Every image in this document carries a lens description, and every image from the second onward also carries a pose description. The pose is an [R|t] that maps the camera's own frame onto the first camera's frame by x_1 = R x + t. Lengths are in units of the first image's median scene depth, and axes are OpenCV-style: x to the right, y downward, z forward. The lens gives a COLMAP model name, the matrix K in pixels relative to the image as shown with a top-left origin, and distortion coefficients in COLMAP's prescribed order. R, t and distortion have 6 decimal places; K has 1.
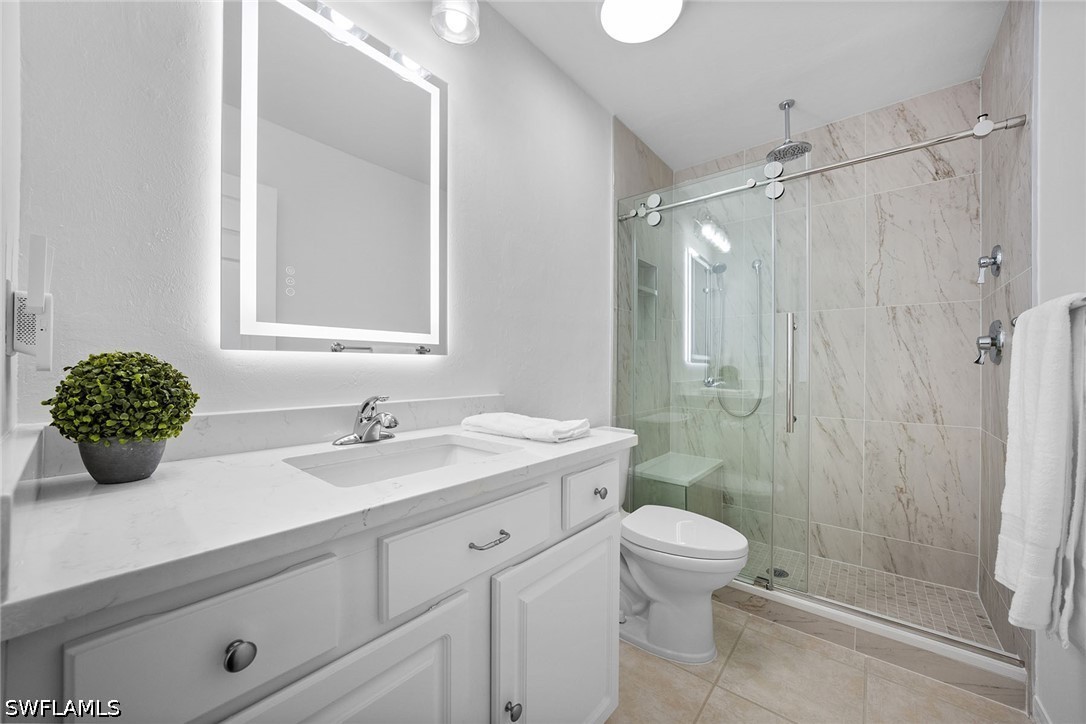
lens RADIAL K [[415.3, 0, 541.2], [0, 415.3, 364.4], [0, 0, 1]] dist [-0.009899, 0.000452]
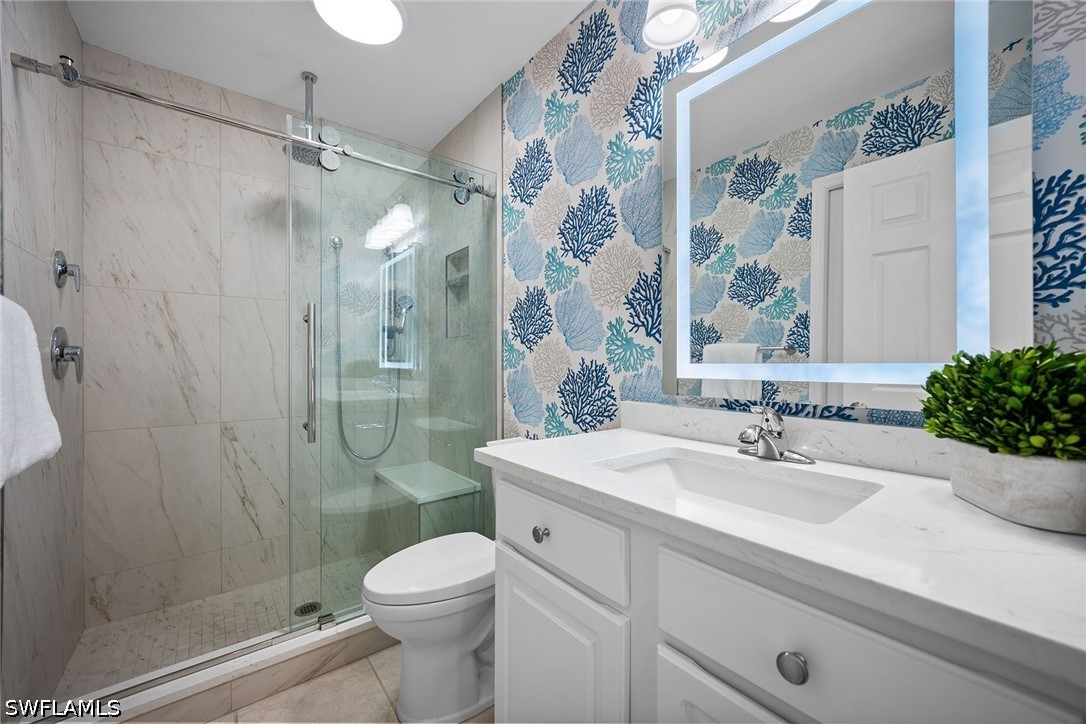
lens RADIAL K [[415.3, 0, 543.5], [0, 415.3, 363.0], [0, 0, 1]] dist [-0.009899, 0.000452]
pose [[0.232411, -0.007072, 0.972592, 0.075623], [0.000926, 0.999975, 0.007050, 0.000247], [-0.972617, -0.000738, 0.232412, 0.111357]]
